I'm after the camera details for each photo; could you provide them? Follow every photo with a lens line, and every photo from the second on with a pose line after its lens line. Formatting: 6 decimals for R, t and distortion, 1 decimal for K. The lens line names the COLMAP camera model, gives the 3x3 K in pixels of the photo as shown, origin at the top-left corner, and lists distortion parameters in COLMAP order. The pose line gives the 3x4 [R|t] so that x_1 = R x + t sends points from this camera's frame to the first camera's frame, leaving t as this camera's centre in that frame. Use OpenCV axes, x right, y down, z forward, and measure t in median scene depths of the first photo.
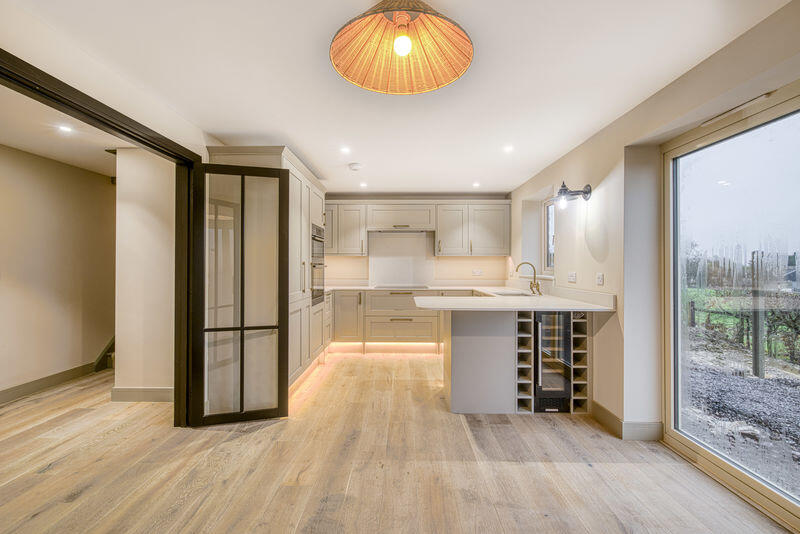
lens RADIAL K [[348.4, 0, 395.3], [0, 348.4, 263.2], [0, 0, 1]] dist [0.001754, 0.000418]
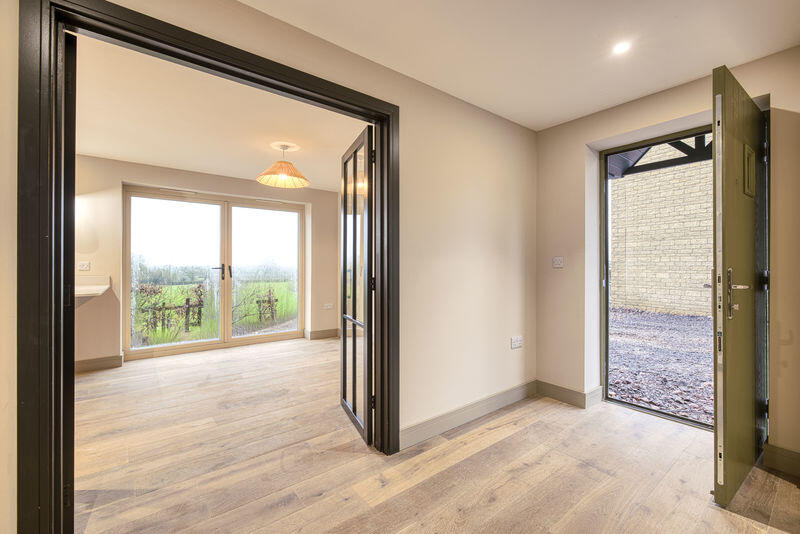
lens RADIAL K [[341.4, 0, 400.0], [0, 341.4, 265.1], [0, 0, 1]] dist [0.000126, 0.000281]
pose [[-0.634018, 0.001296, 0.773317, -1.126121], [-0.006091, 0.999959, -0.006670, 0.039811], [-0.773294, -0.008939, -0.633984, 0.842673]]
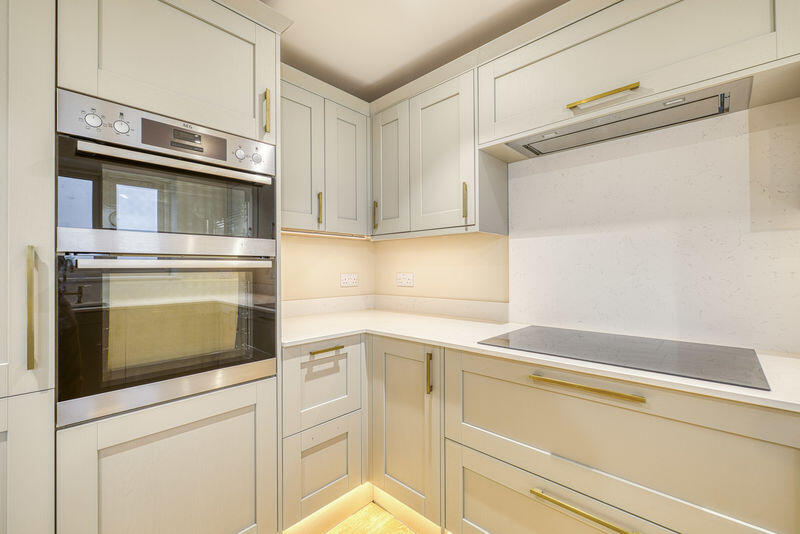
lens RADIAL K [[343.1, 0, 399.4], [0, 343.1, 264.8], [0, 0, 1]] dist [0.000469, 0.000261]
pose [[0.743145, -0.011163, -0.669038, 0.124055], [0.011852, 0.999924, -0.003519, 0.016998], [0.669026, -0.005314, 0.743220, 1.262226]]
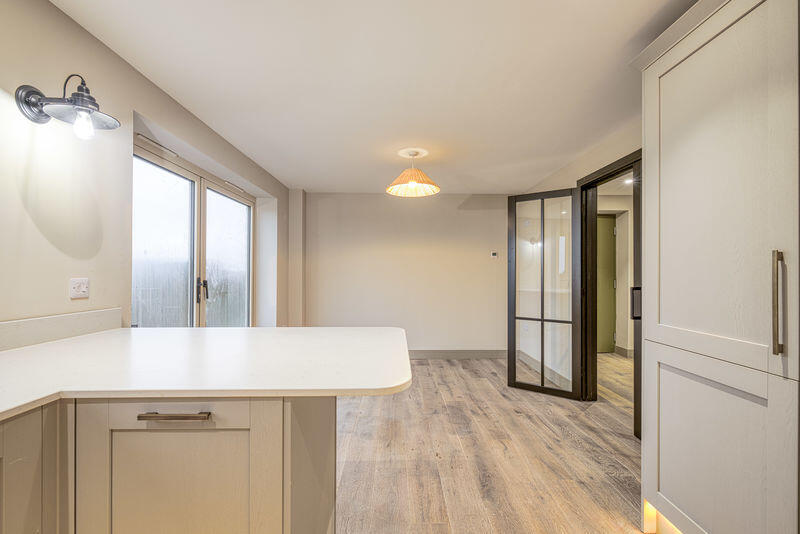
lens RADIAL K [[341.9, 0, 401.4], [0, 341.9, 268.6], [0, 0, 1]] dist [-0.000609, 0.000360]
pose [[-0.999200, -0.002449, -0.039908, 0.084234], [-0.001686, 0.999816, -0.019125, 0.020990], [0.039948, -0.019042, -0.999020, 1.489505]]
